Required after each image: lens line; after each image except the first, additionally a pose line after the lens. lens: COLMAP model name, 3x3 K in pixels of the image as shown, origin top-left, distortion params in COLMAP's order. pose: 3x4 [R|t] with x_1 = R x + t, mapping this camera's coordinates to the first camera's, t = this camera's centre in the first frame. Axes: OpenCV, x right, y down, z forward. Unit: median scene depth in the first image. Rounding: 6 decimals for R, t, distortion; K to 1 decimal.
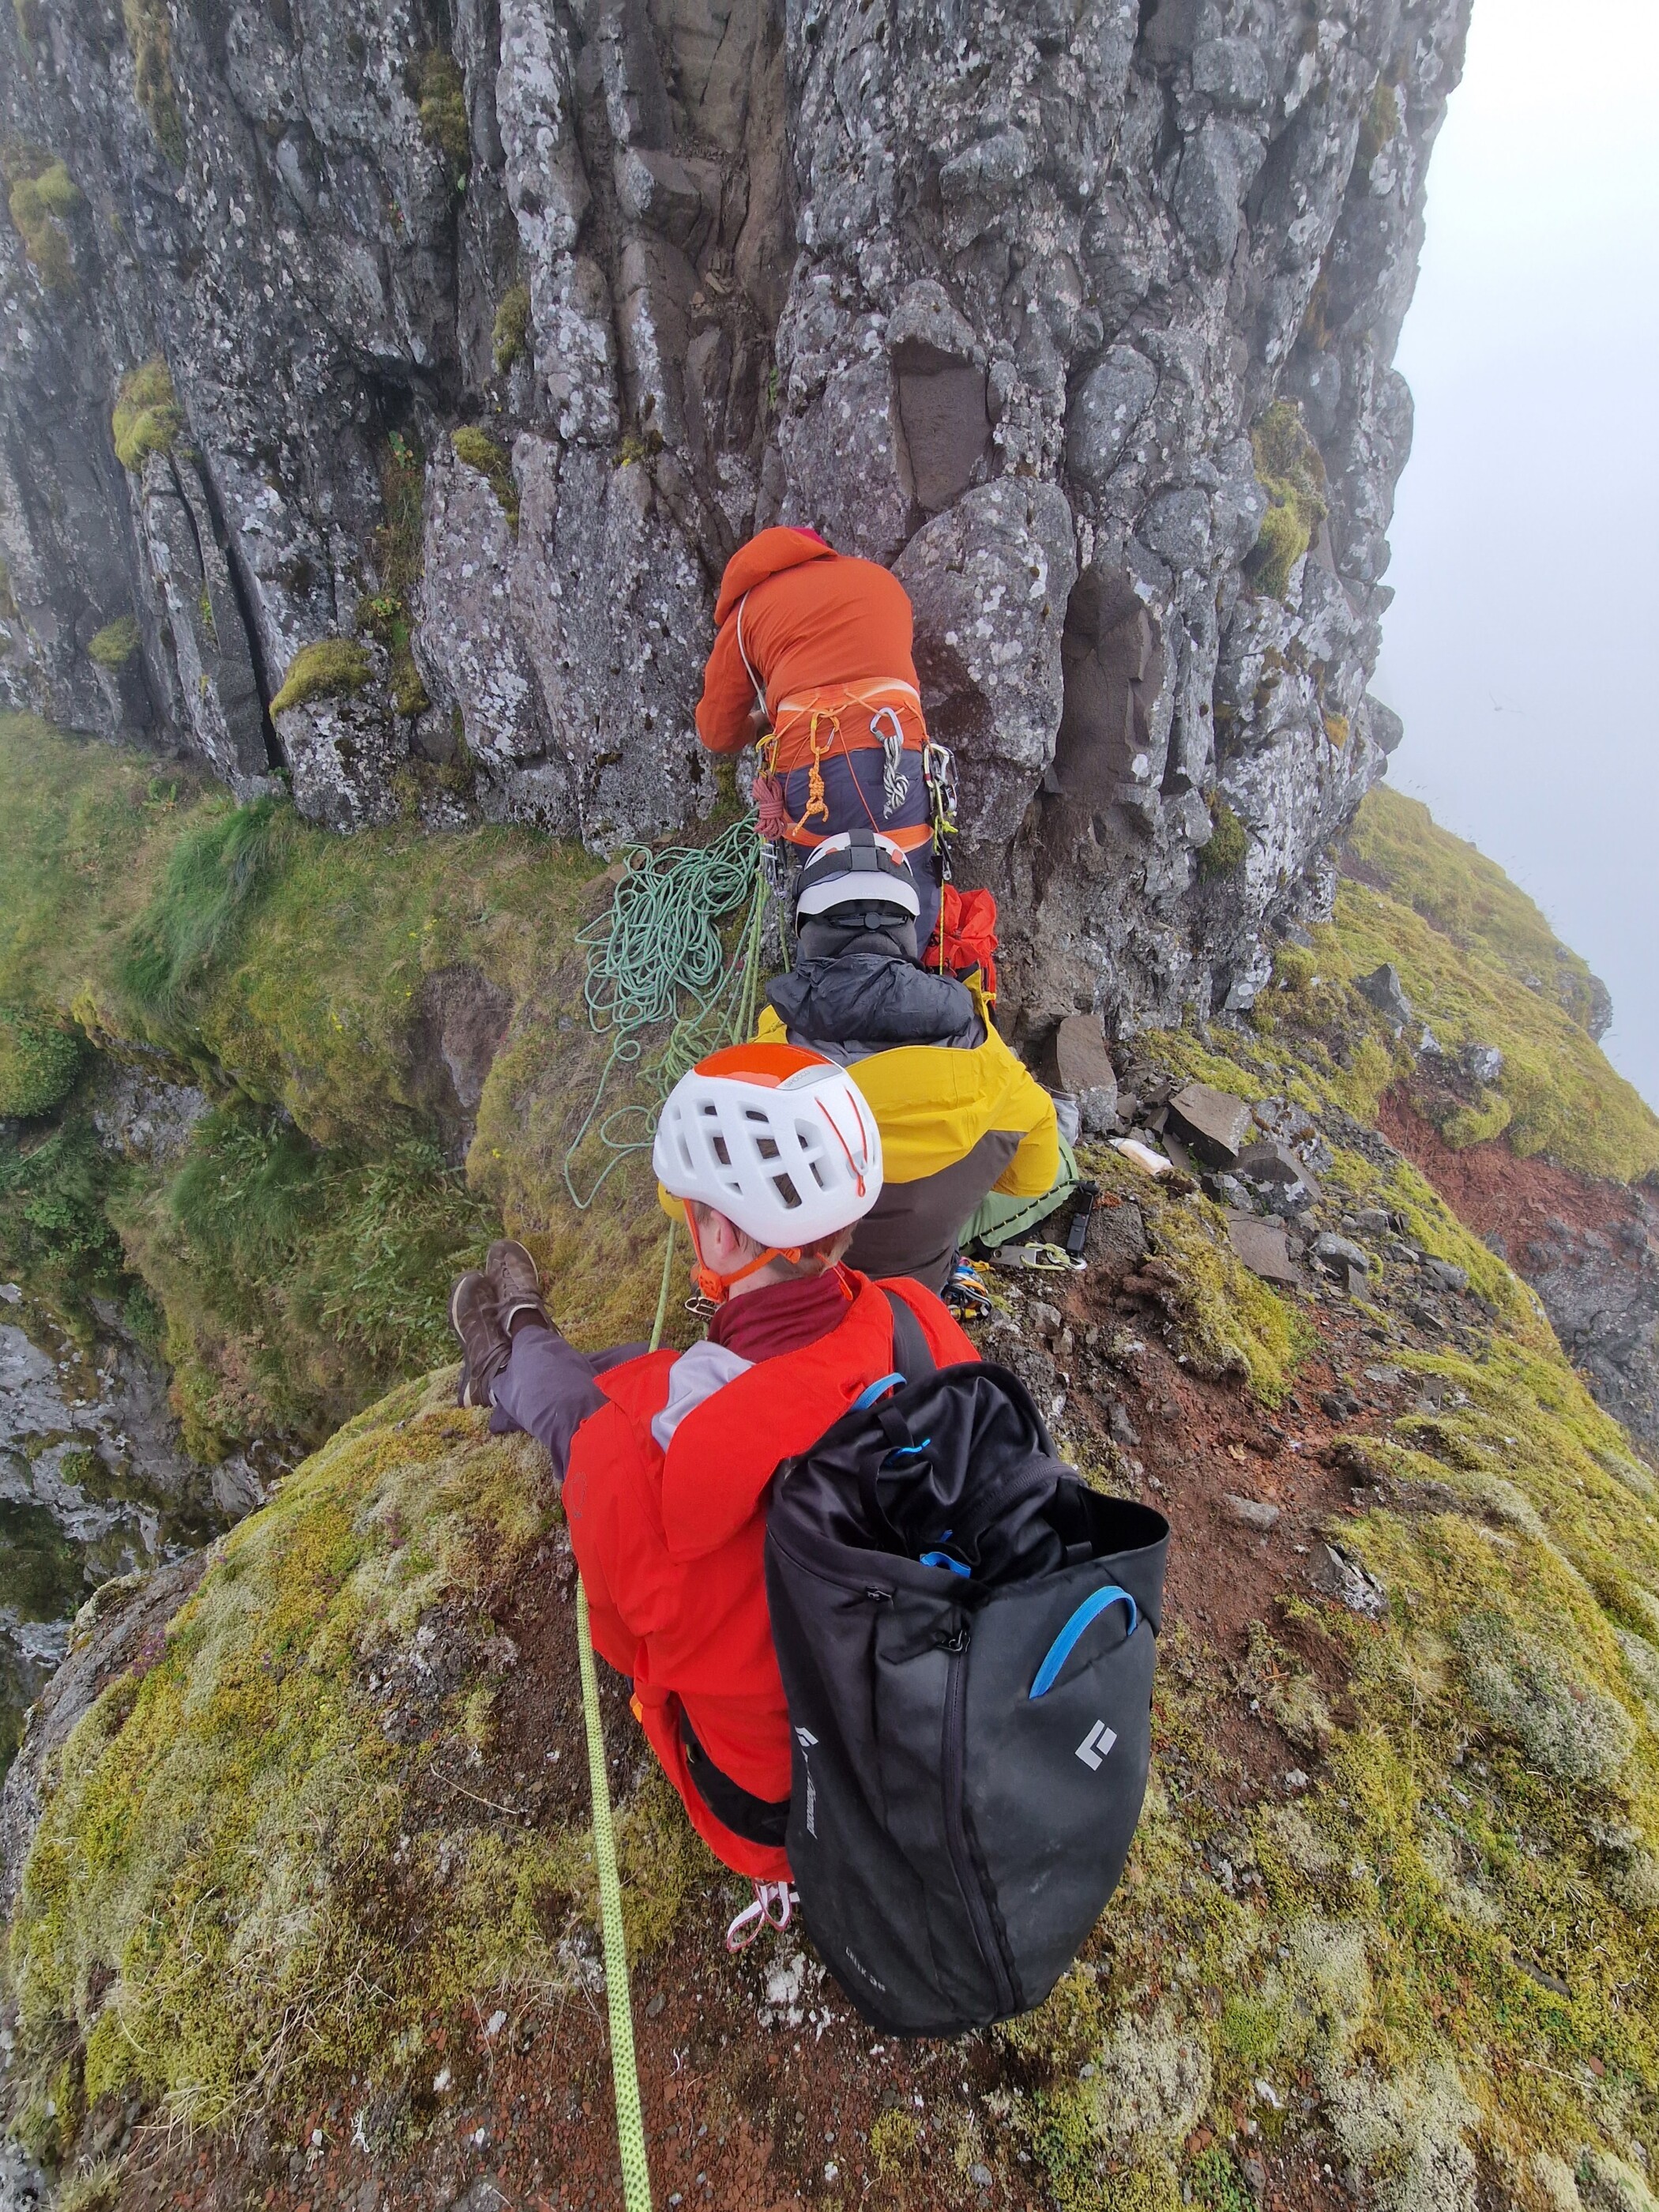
lens RADIAL K [[877.7, 0, 812.6], [0, 877.7, 1056.8], [0, 0, 1]] dist [-0.009216, -0.003810]
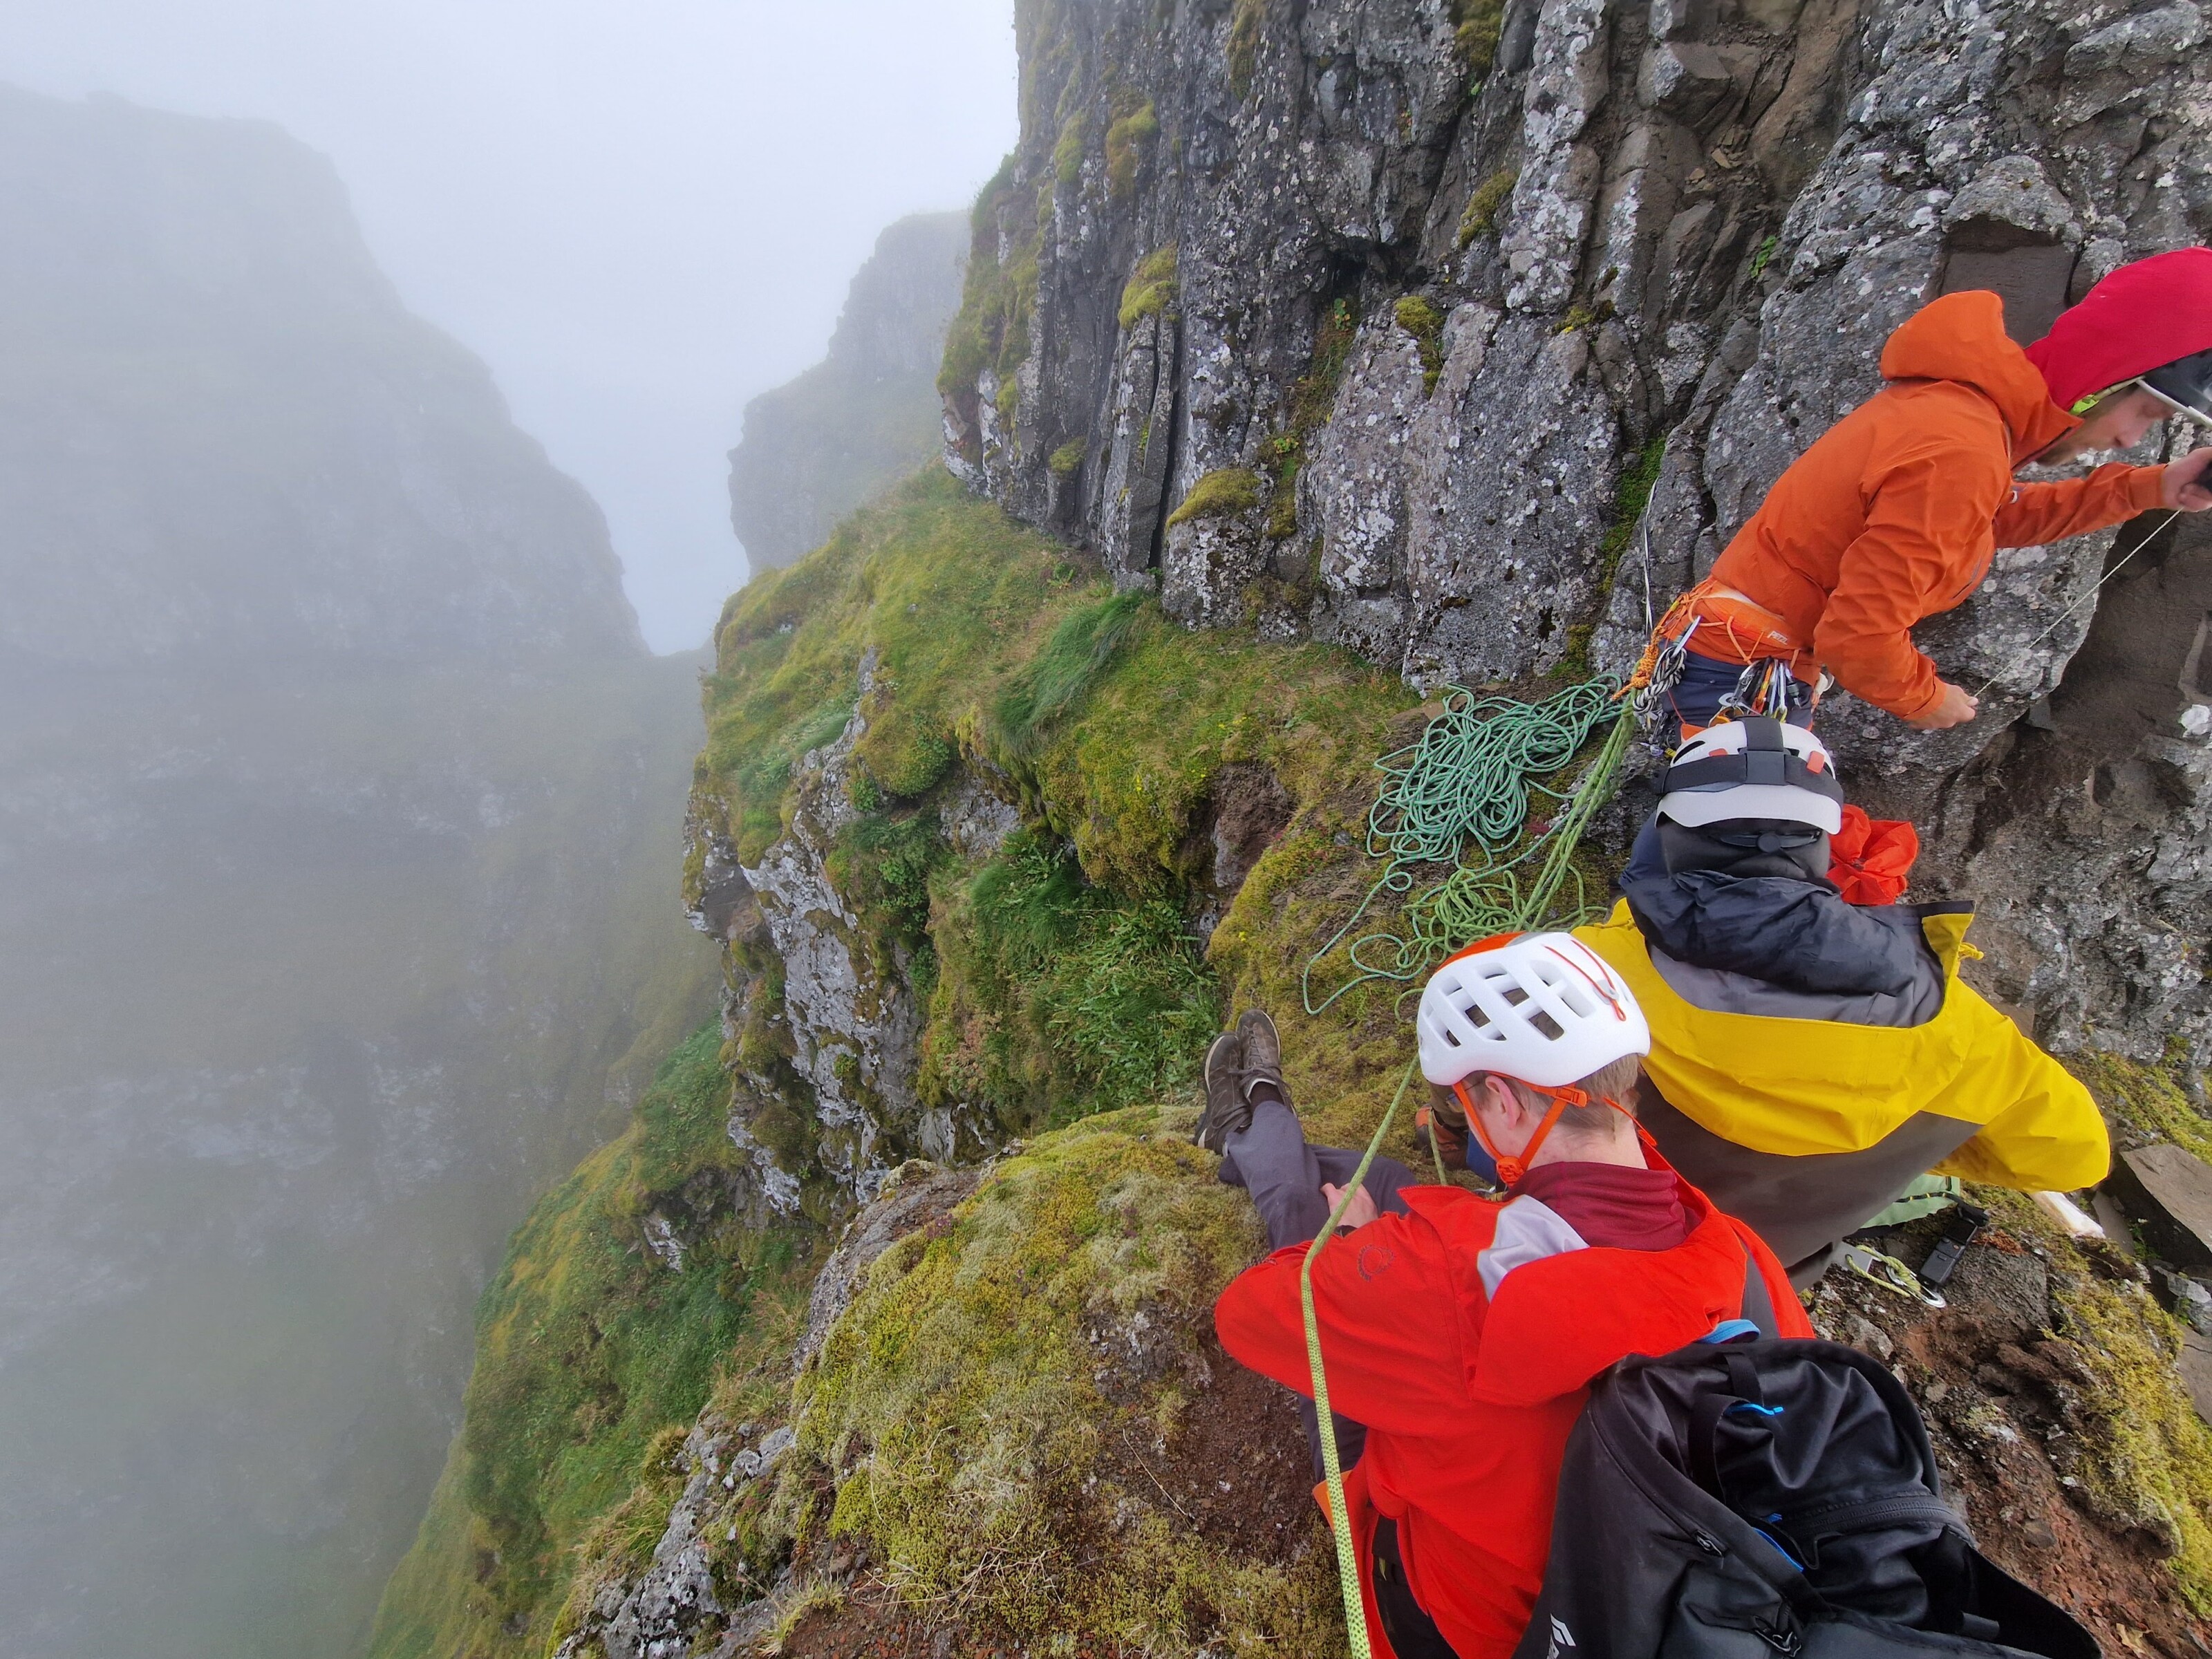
lens RADIAL K [[877.7, 0, 1085.5], [0, 877.7, 807.2], [0, 0, 1]] dist [-0.009216, -0.003810]
pose [[0.848333, 0.248943, -0.467289, -0.077121], [-0.283830, 0.958864, -0.004451, 0.021810], [0.446959, 0.136406, 0.884093, -0.083941]]
